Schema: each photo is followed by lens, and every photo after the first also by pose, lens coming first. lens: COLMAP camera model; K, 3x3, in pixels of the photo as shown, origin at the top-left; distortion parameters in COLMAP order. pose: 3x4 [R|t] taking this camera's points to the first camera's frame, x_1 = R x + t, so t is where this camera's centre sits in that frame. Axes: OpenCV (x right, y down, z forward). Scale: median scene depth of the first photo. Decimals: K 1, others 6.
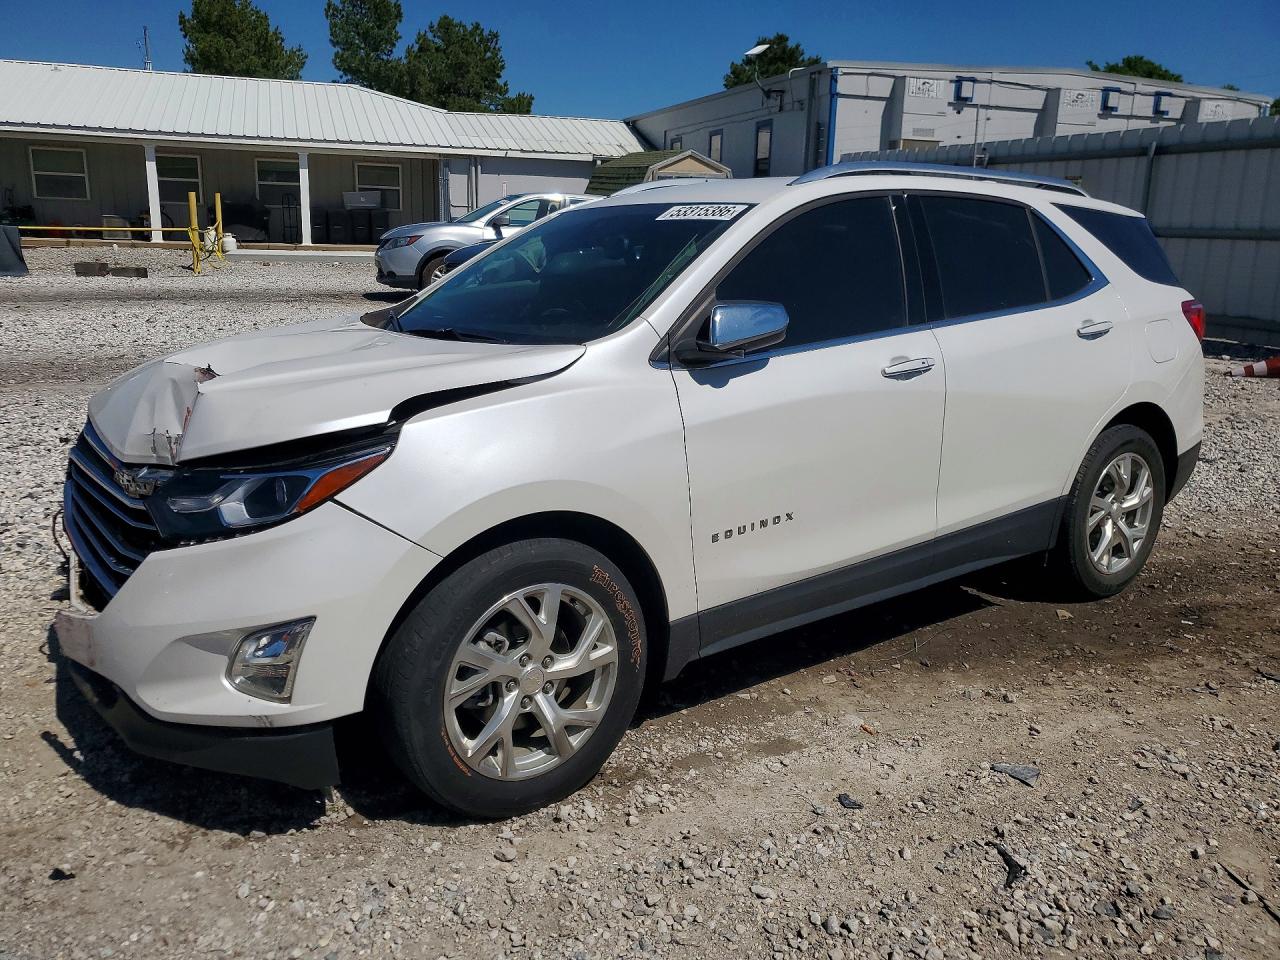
lens RADIAL K [[1007.6, 0, 640.0], [0, 1007.6, 480.0], [0, 0, 1]] dist [-0.002481, 0.004088]
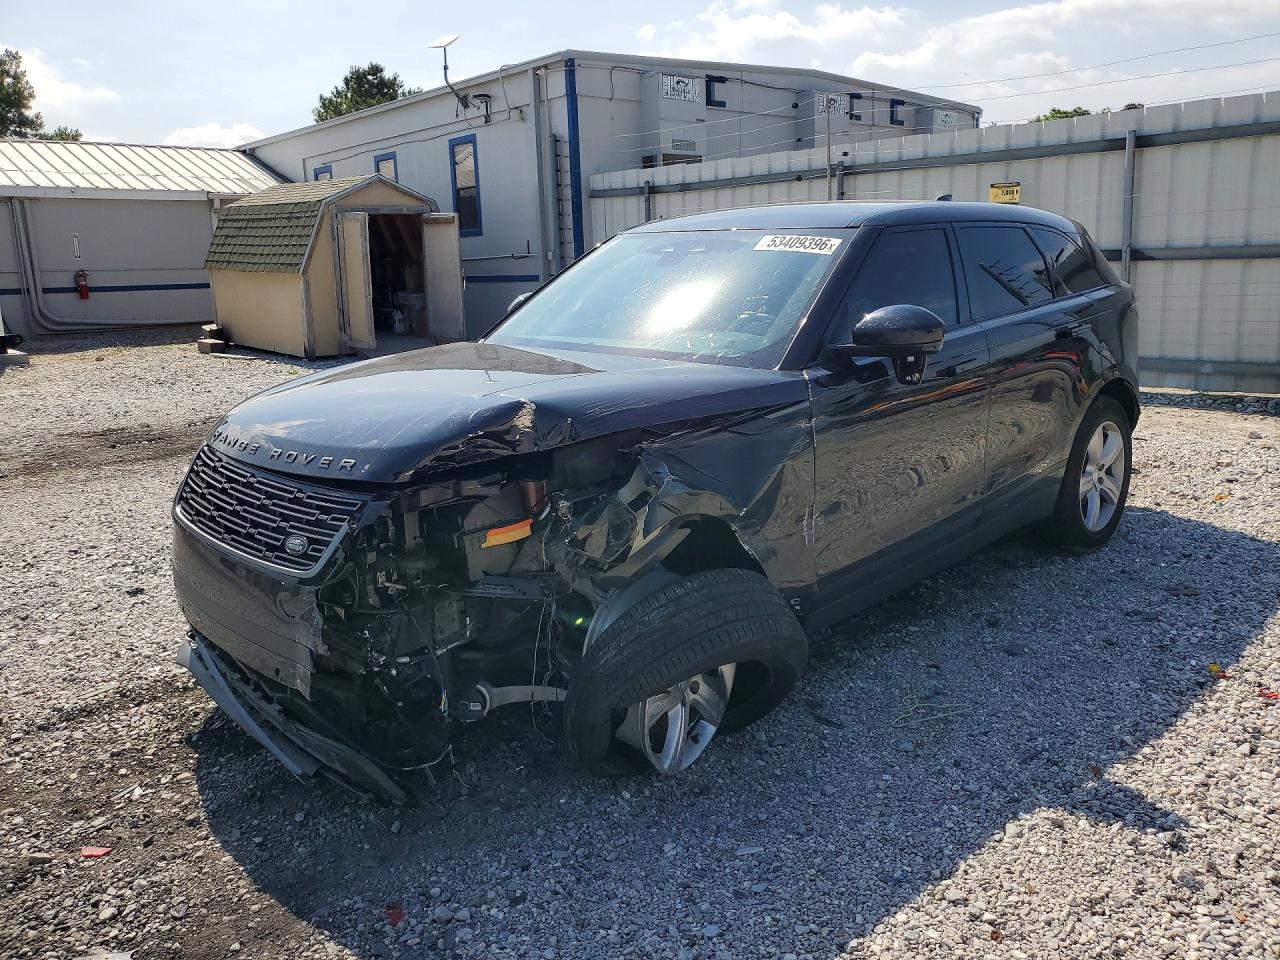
lens RADIAL K [[1007.6, 0, 640.0], [0, 1007.6, 480.0], [0, 0, 1]] dist [-0.002481, 0.004088]
pose [[0.921686, -0.137716, 0.362670, -0.060450], [0.151081, 0.988484, -0.008601, -0.083446], [-0.357309, 0.062720, 0.931878, 0.285532]]
